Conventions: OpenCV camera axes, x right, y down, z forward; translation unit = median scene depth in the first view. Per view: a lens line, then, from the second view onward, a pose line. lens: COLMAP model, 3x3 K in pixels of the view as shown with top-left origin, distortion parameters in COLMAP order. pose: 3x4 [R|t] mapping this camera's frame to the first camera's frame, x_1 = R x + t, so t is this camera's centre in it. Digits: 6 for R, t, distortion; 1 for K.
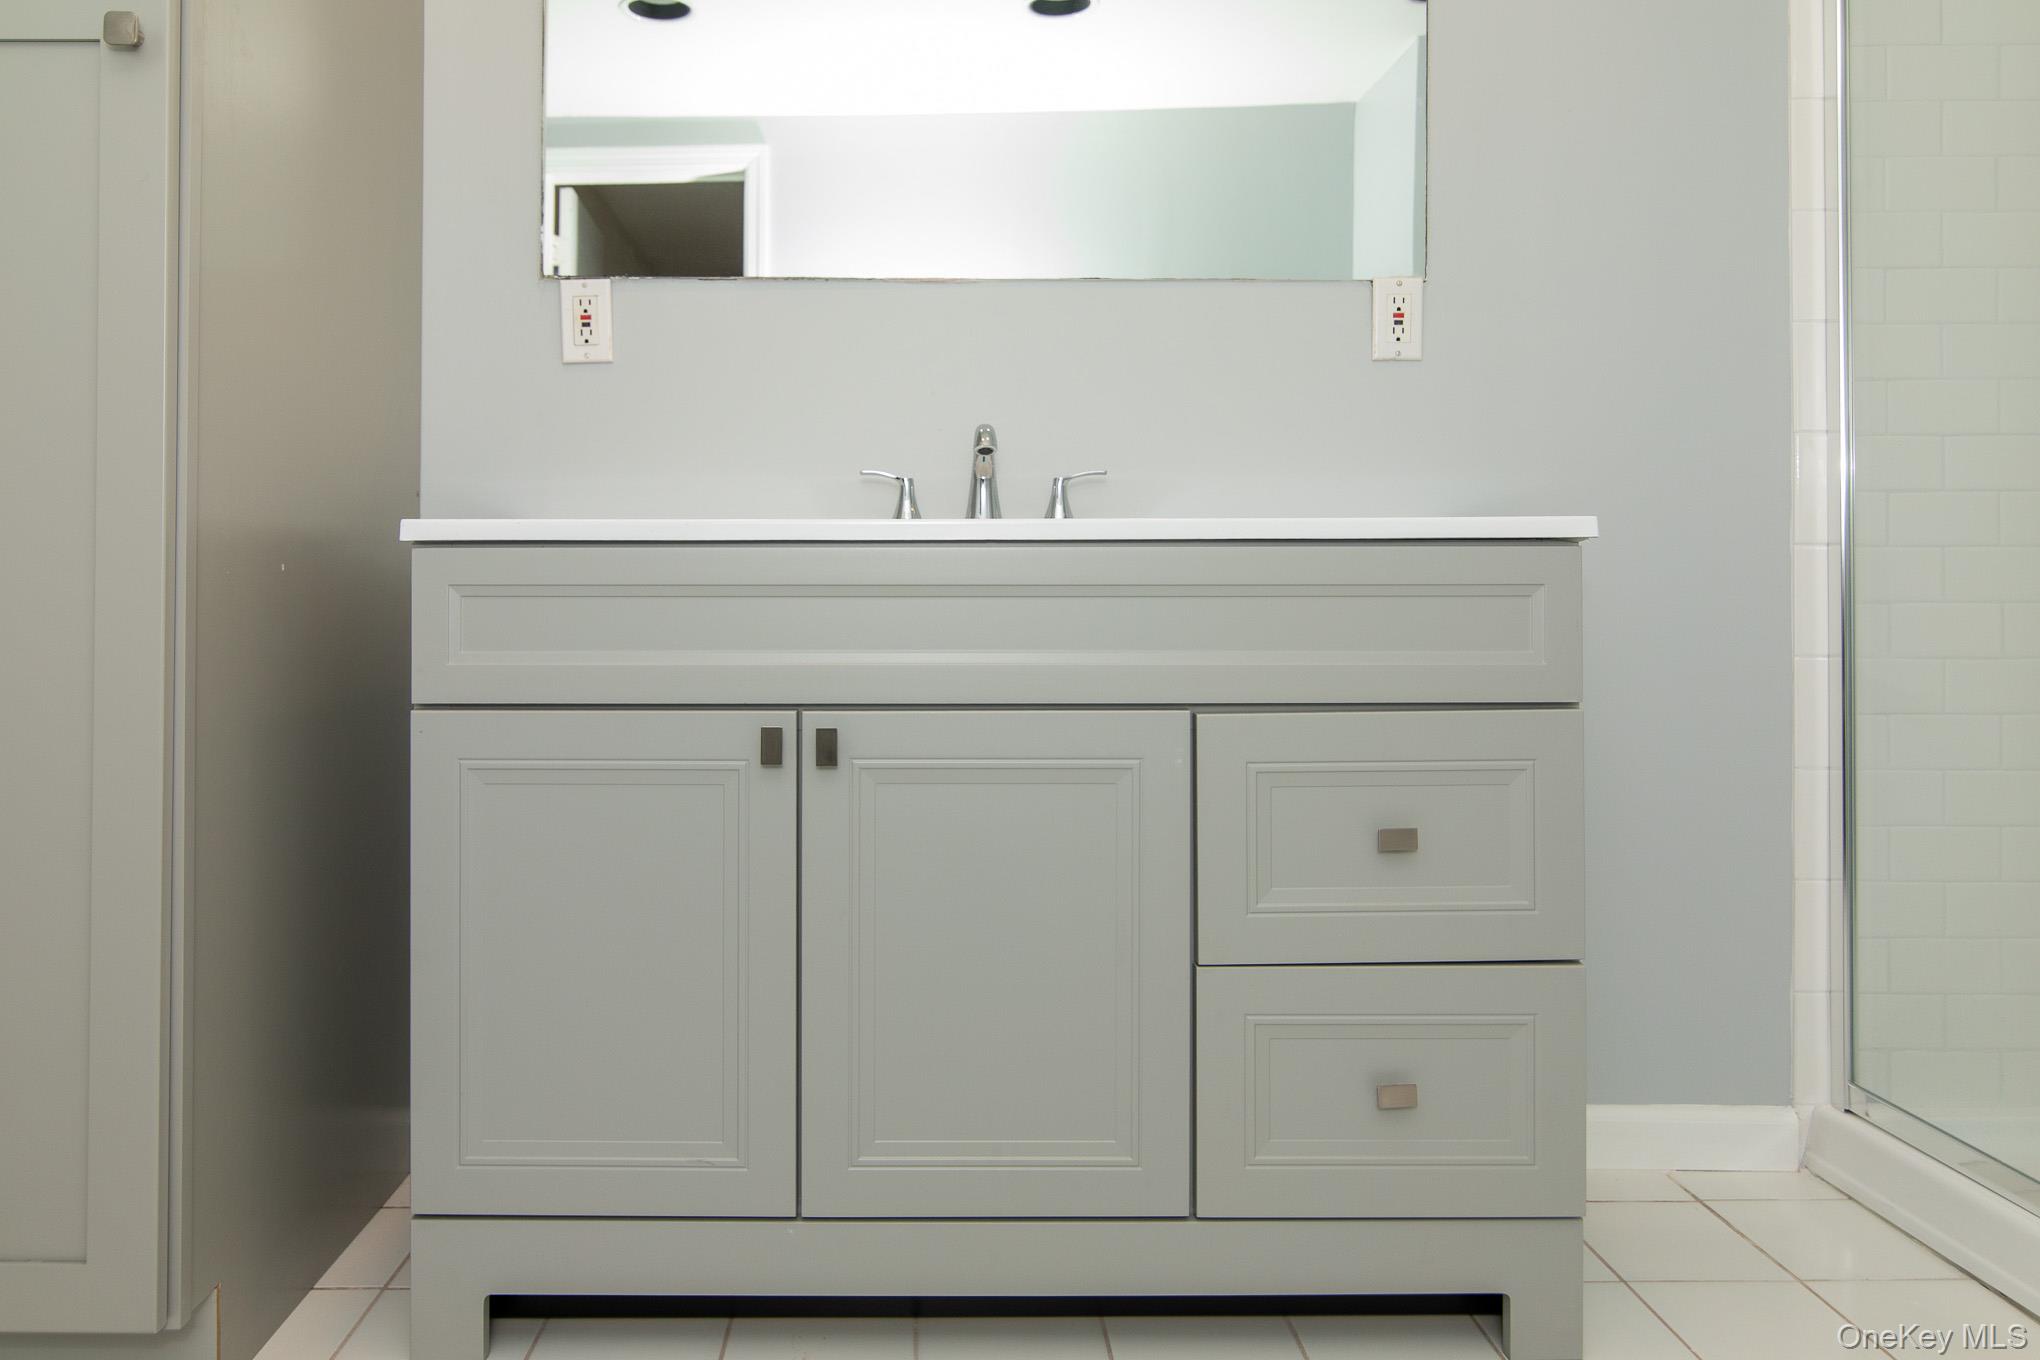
lens RADIAL K [[1300.2, 0, 1011.8], [0, 1300.2, 675.8], [0, 0, 1]] dist [-0.000395, 0.000077]
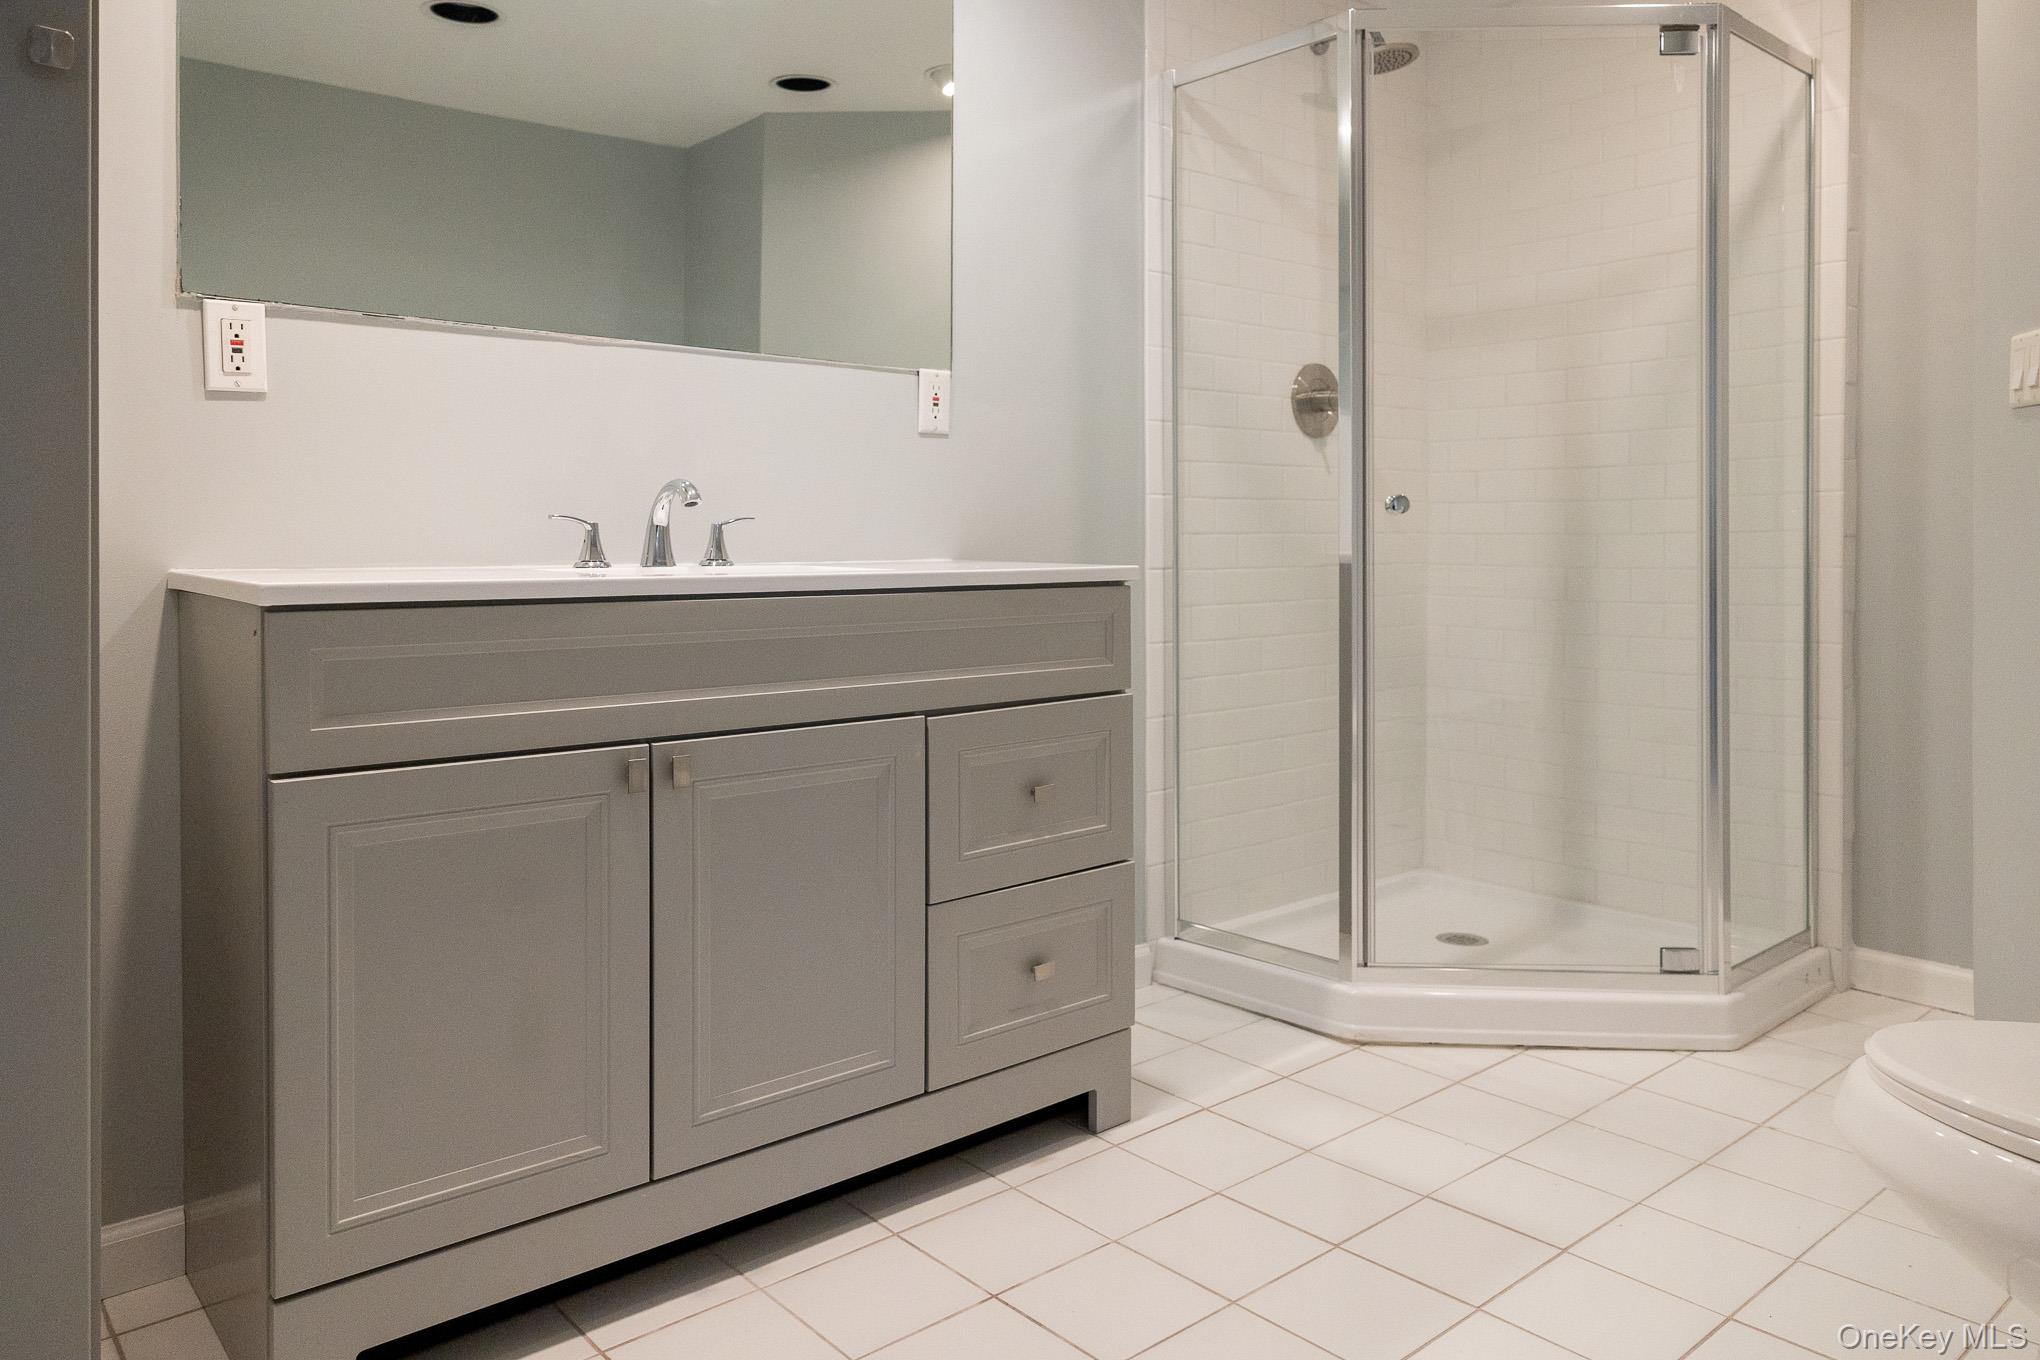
lens RADIAL K [[1352.5, 0, 1031.6], [0, 1352.5, 671.8], [0, 0, 1]] dist [-0.001275, 0.002728]
pose [[0.767884, -0.058307, 0.637930, -0.521931], [0.043718, 0.998297, 0.038621, -0.053103], [-0.639095, -0.001767, 0.769126, -0.108416]]
